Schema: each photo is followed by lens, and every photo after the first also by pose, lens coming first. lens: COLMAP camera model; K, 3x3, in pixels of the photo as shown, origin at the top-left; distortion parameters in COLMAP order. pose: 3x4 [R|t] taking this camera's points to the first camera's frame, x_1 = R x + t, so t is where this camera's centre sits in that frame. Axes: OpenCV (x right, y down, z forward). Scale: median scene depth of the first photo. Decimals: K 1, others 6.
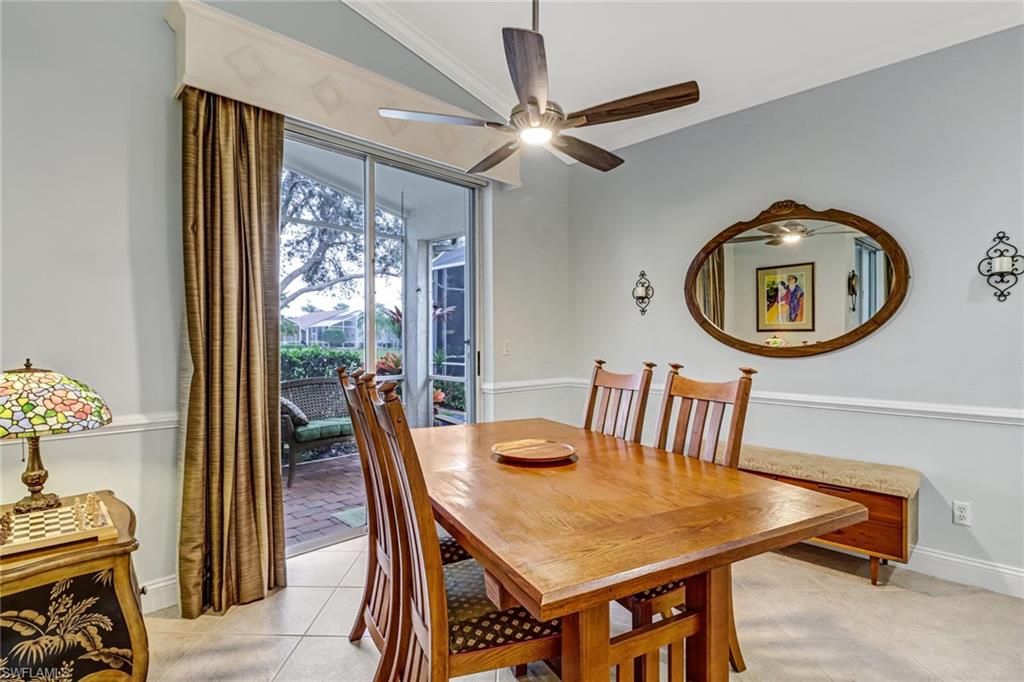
lens RADIAL K [[491.8, 0, 512.0], [0, 491.8, 341.0], [0, 0, 1]] dist [-0.021418, -0.000780]
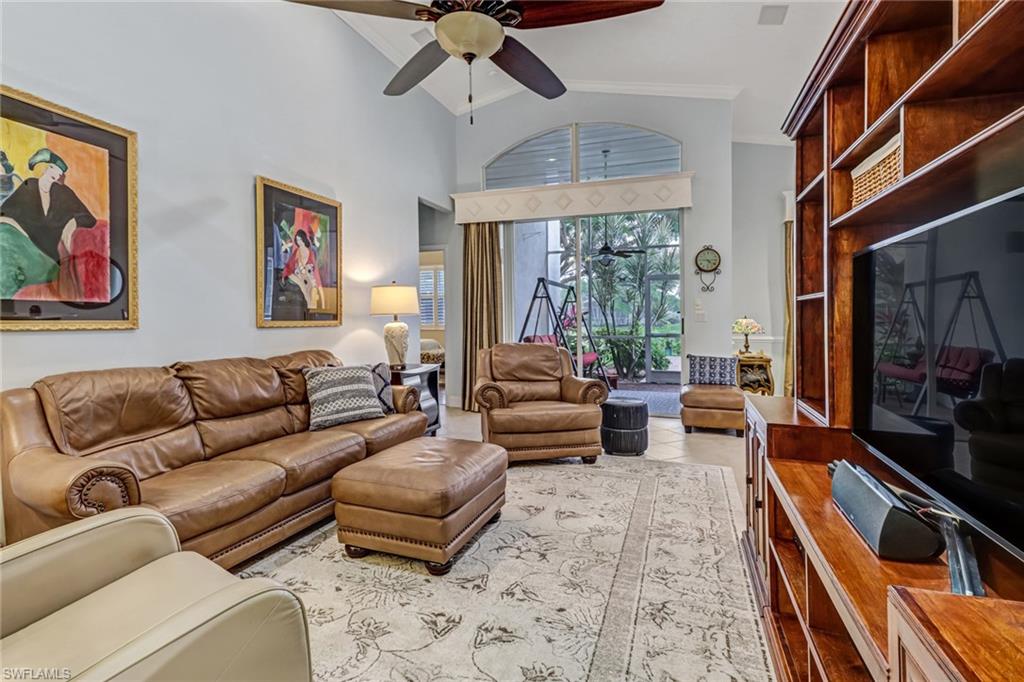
lens RADIAL K [[462.8, 0, 518.8], [0, 462.8, 321.4], [0, 0, 1]] dist [0.013184, -0.000011]
pose [[0.422647, 0.001773, -0.906293, 1.063178], [0.004346, 0.999983, 0.003983, 0.038622], [0.906284, -0.005622, 0.422632, -1.473246]]
